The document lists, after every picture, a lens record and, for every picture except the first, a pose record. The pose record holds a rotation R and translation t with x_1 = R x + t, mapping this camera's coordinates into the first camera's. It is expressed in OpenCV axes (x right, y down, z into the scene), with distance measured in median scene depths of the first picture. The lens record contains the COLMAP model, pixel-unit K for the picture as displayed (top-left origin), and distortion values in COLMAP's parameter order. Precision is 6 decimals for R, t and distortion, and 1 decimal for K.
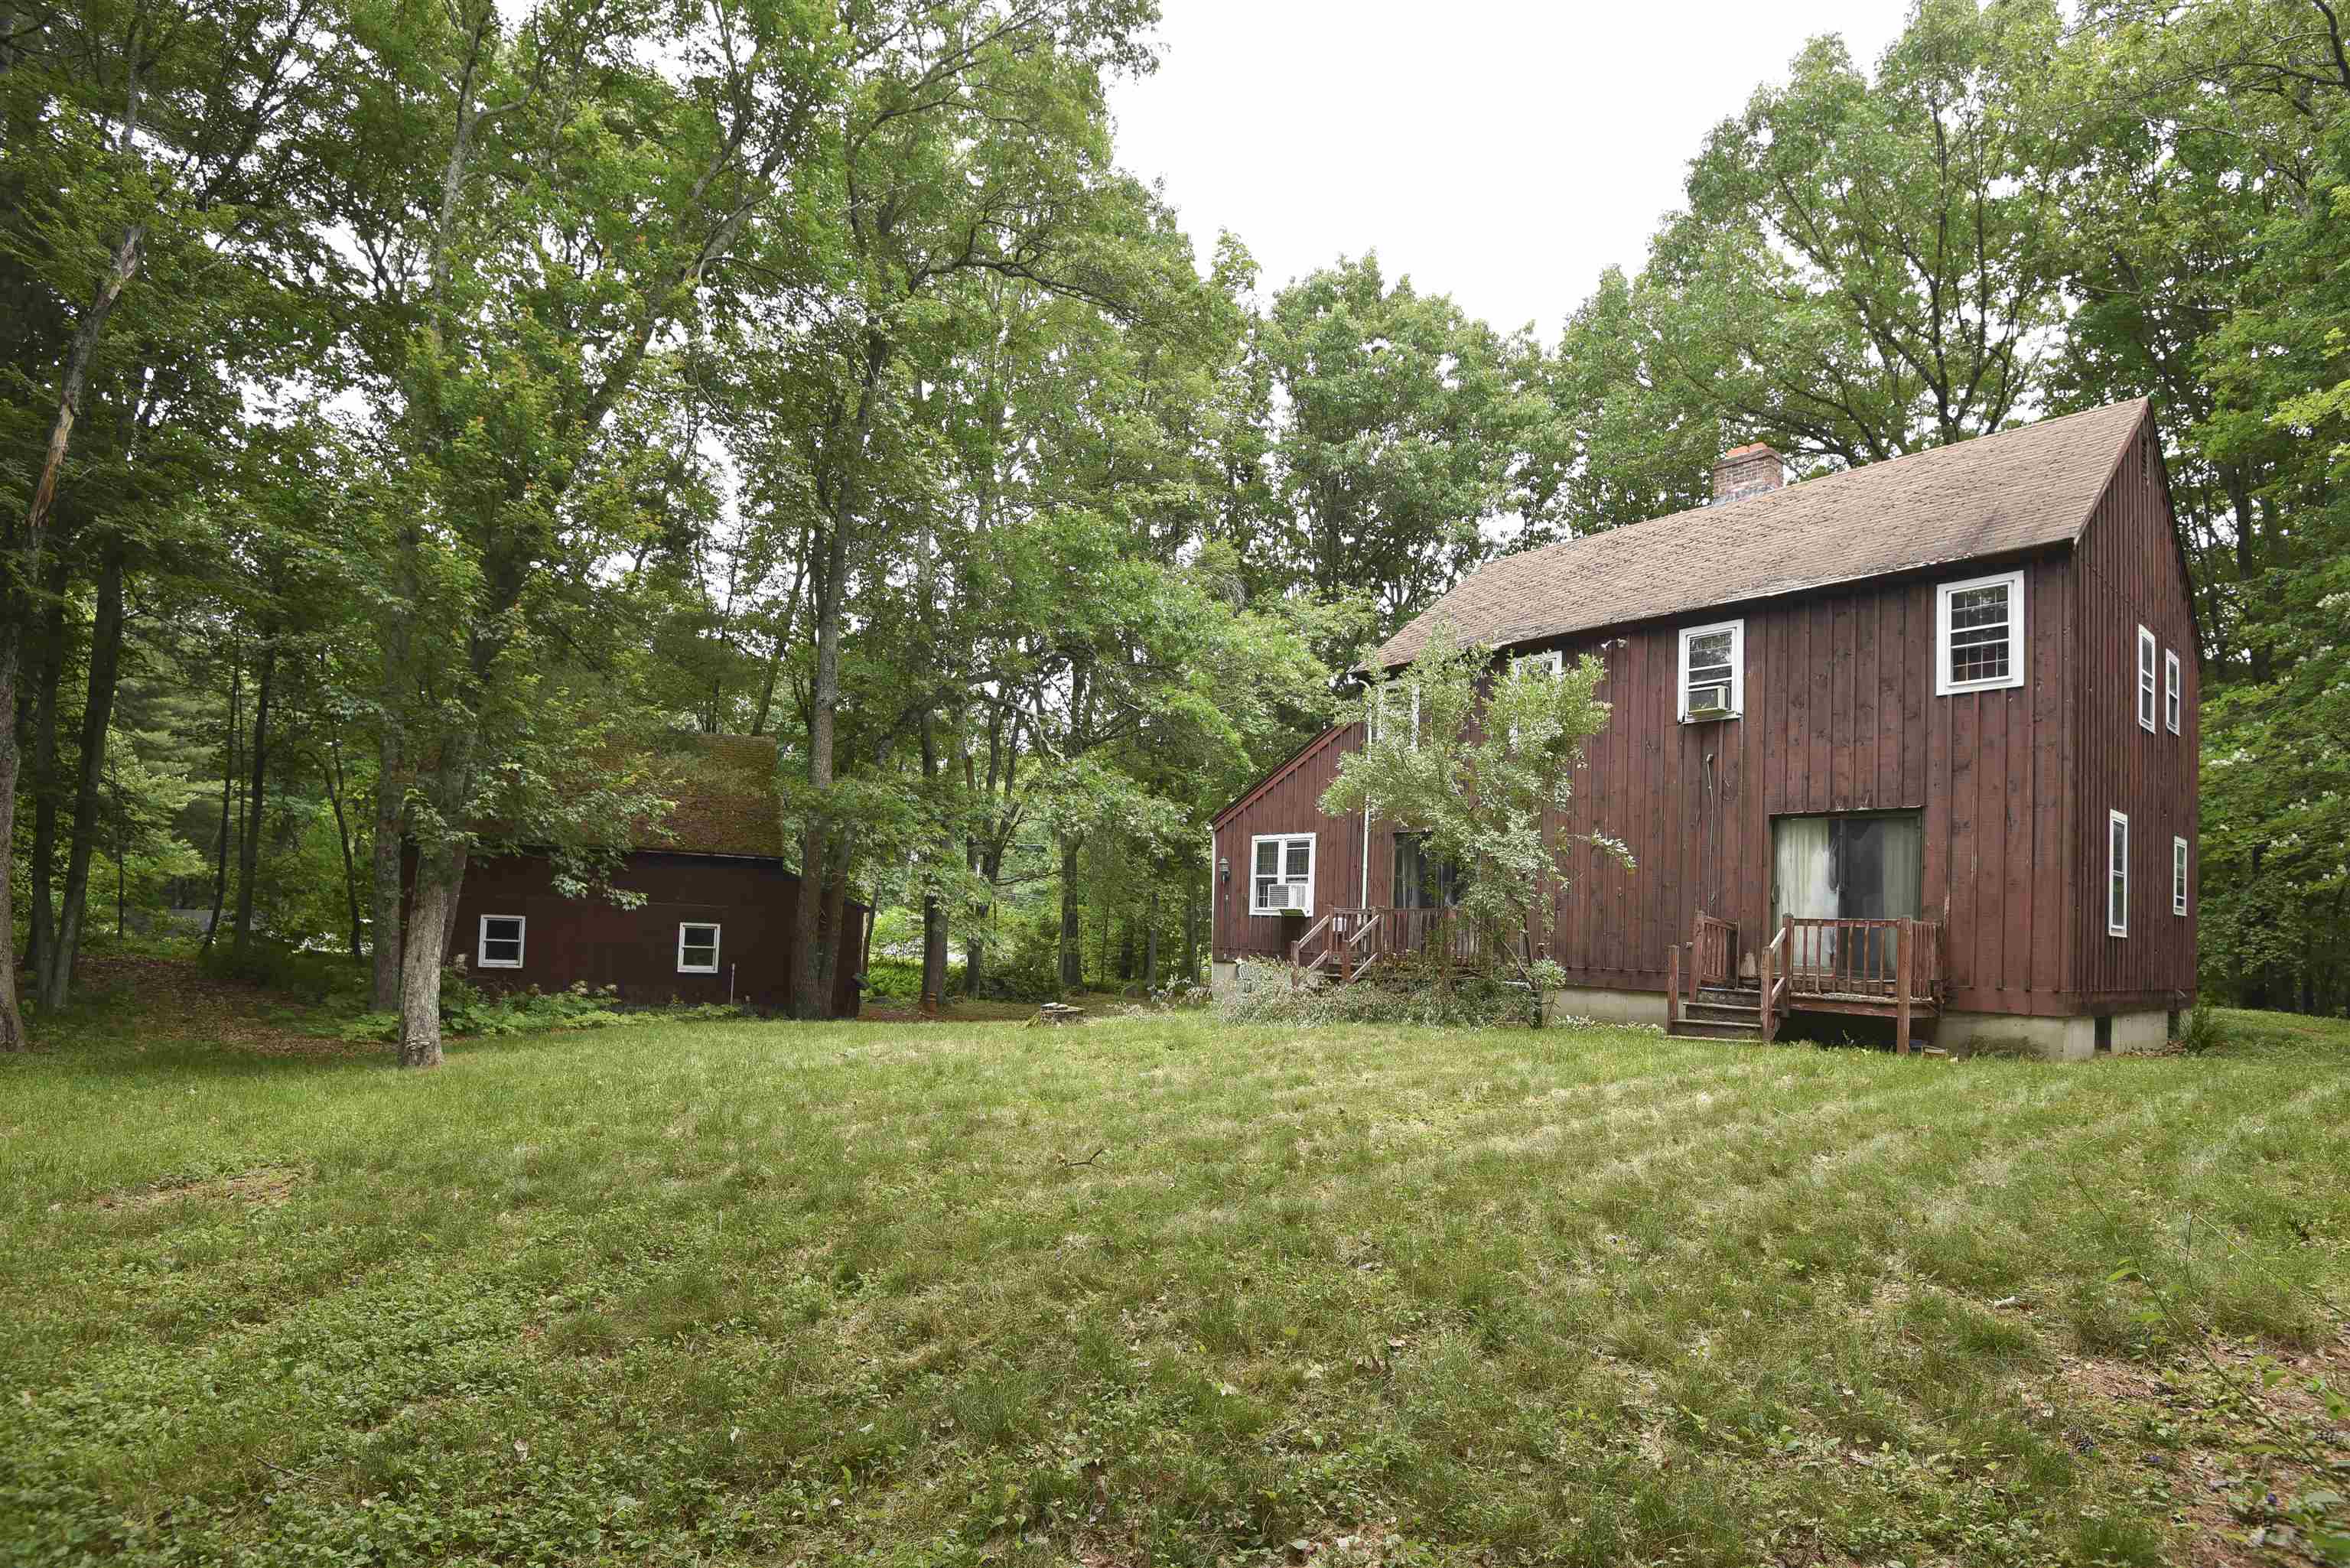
lens RADIAL K [[1132.4, 0, 1214.2], [0, 1132.4, 887.7], [0, 0, 1]] dist [-0.015718, -0.004727]
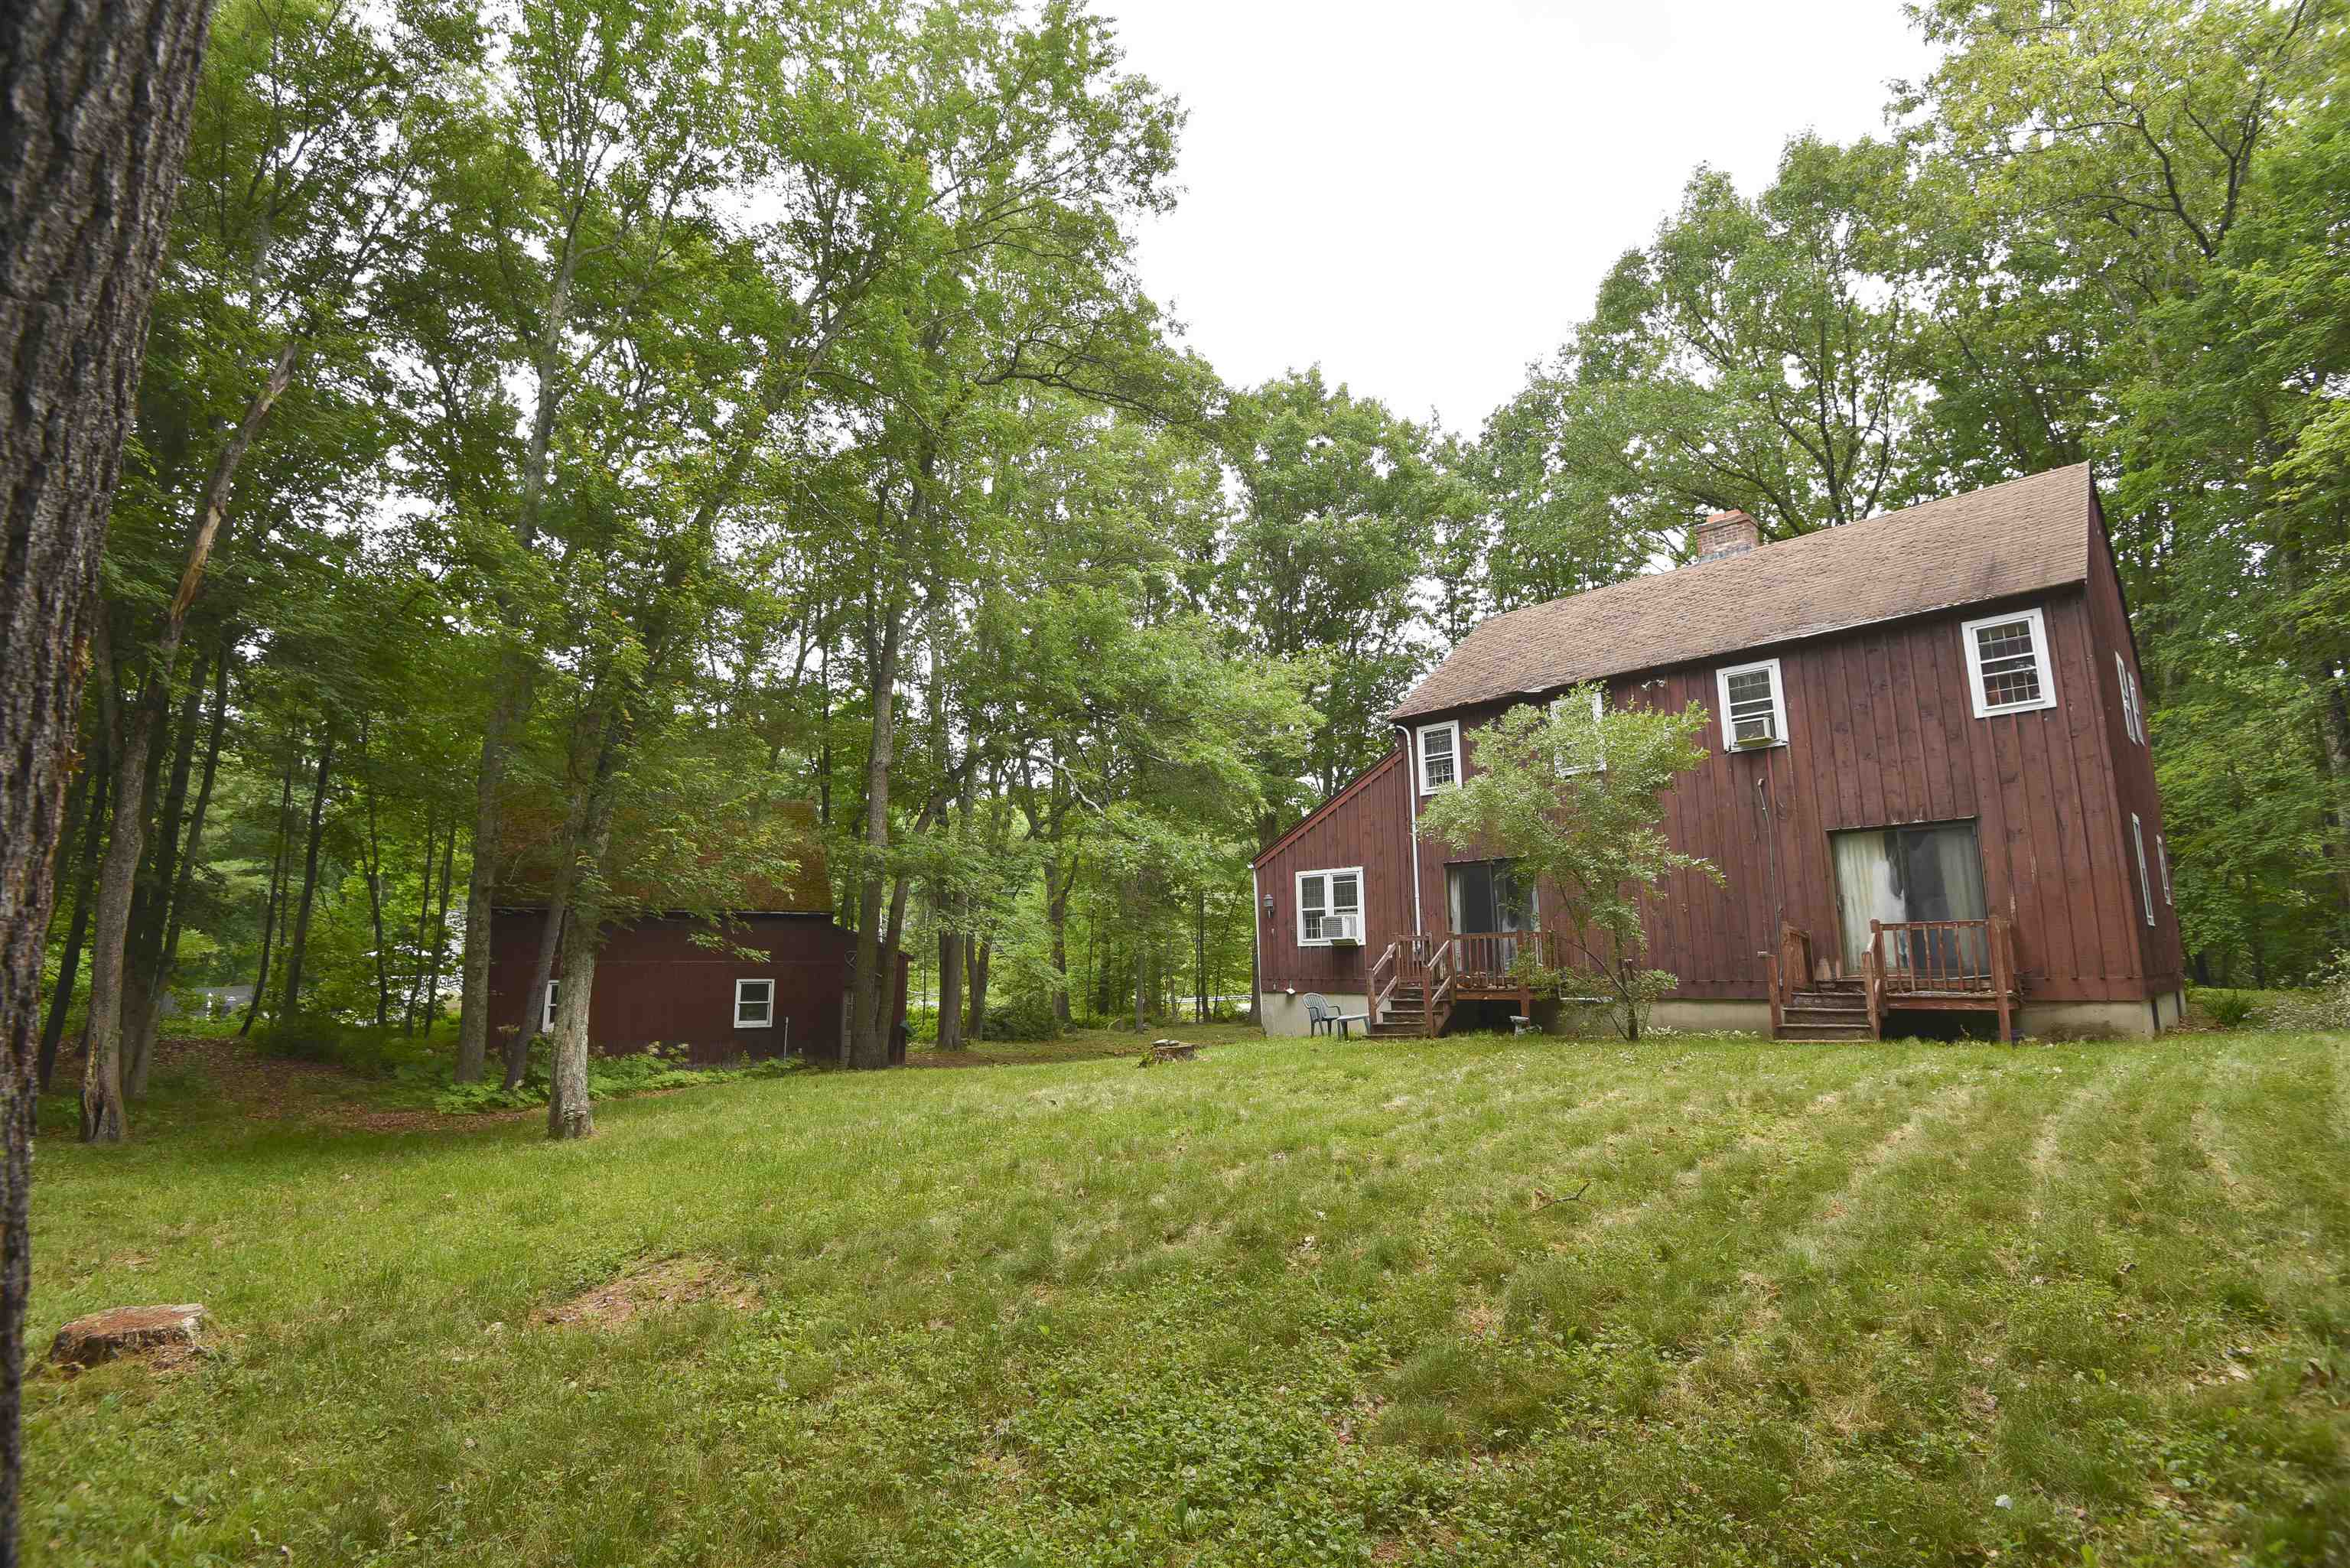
lens RADIAL K [[1034.2, 0, 1163.3], [0, 1034.2, 802.2], [0, 0, 1]] dist [-0.017532, -0.005551]
pose [[0.997781, -0.039032, 0.053948, -0.157378], [0.045105, 0.992181, -0.116372, -0.003792], [-0.048984, 0.118547, 0.991739, 0.025484]]
